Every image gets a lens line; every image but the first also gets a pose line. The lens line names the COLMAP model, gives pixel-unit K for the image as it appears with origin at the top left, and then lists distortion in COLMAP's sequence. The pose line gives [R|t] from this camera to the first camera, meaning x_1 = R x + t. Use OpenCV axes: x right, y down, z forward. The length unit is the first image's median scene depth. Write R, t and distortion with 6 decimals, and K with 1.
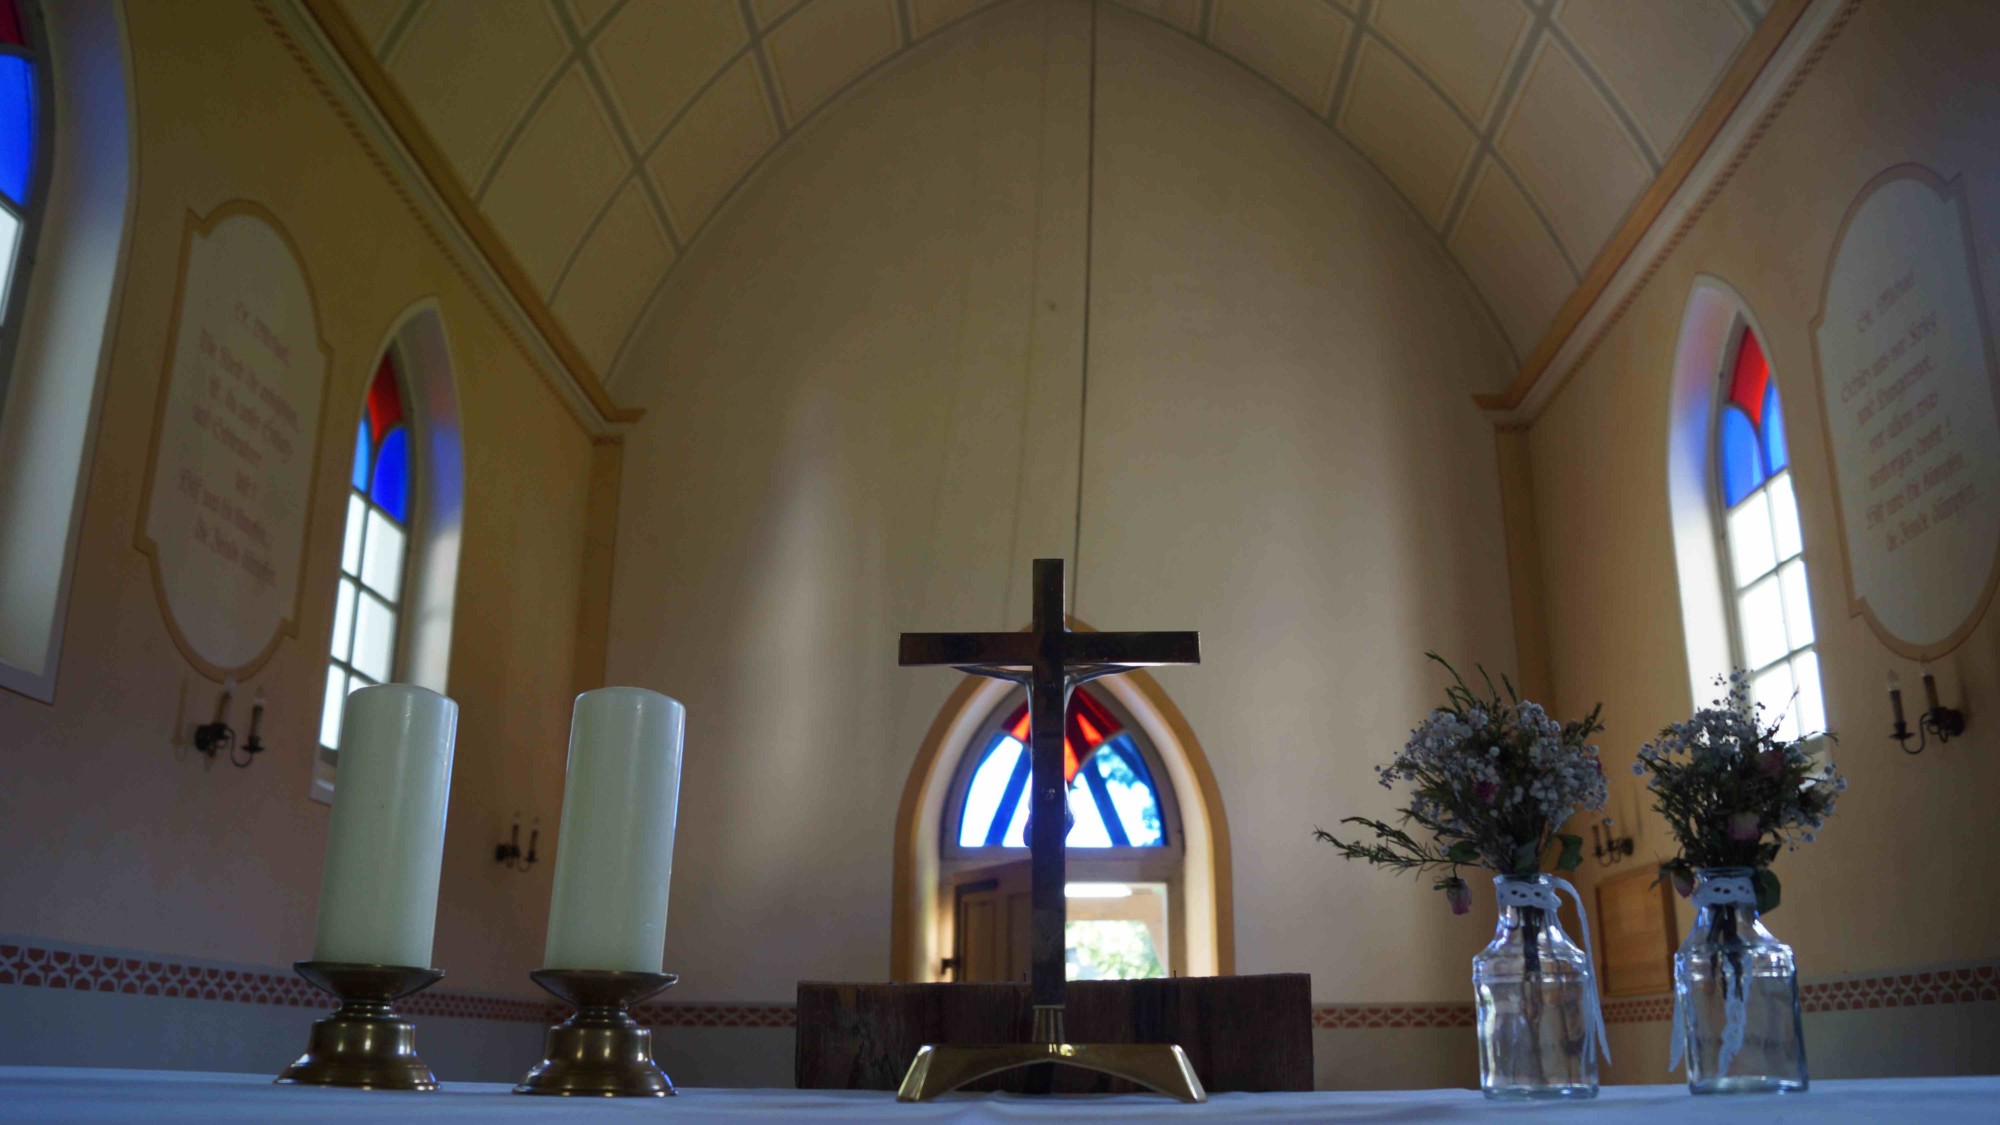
lens RADIAL K [[1555.5, 0, 984.3], [0, 1555.5, 563.4], [0, 0, 1]] dist [-0.089425, 0.016226]
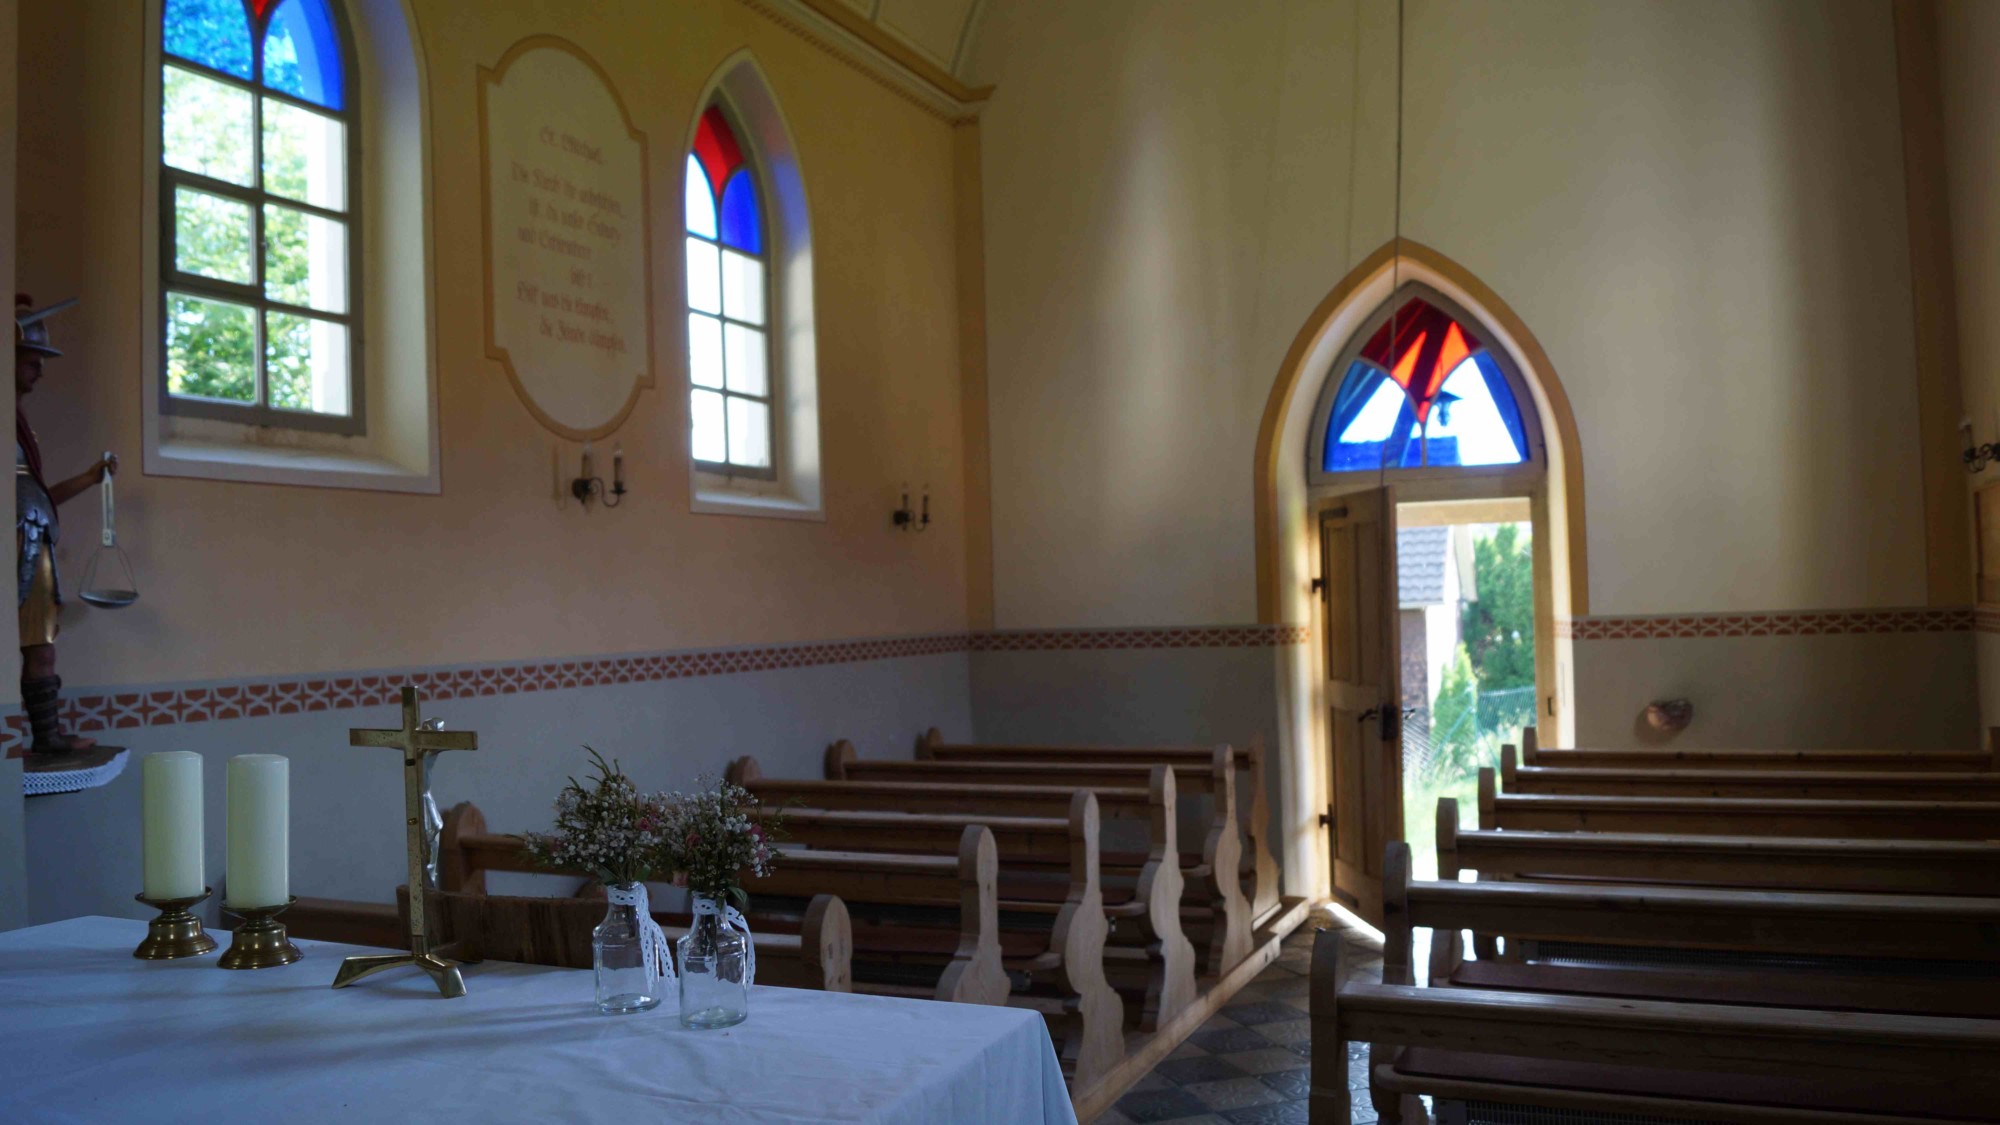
lens RADIAL K [[1555.5, 0, 984.3], [0, 1555.5, 563.4], [0, 0, 1]] dist [-0.089425, 0.016226]
pose [[0.926797, -0.042856, -0.373109, 0.205943], [0.146491, 0.956027, 0.254072, -0.076667], [0.345814, -0.290131, 0.892321, -0.042873]]
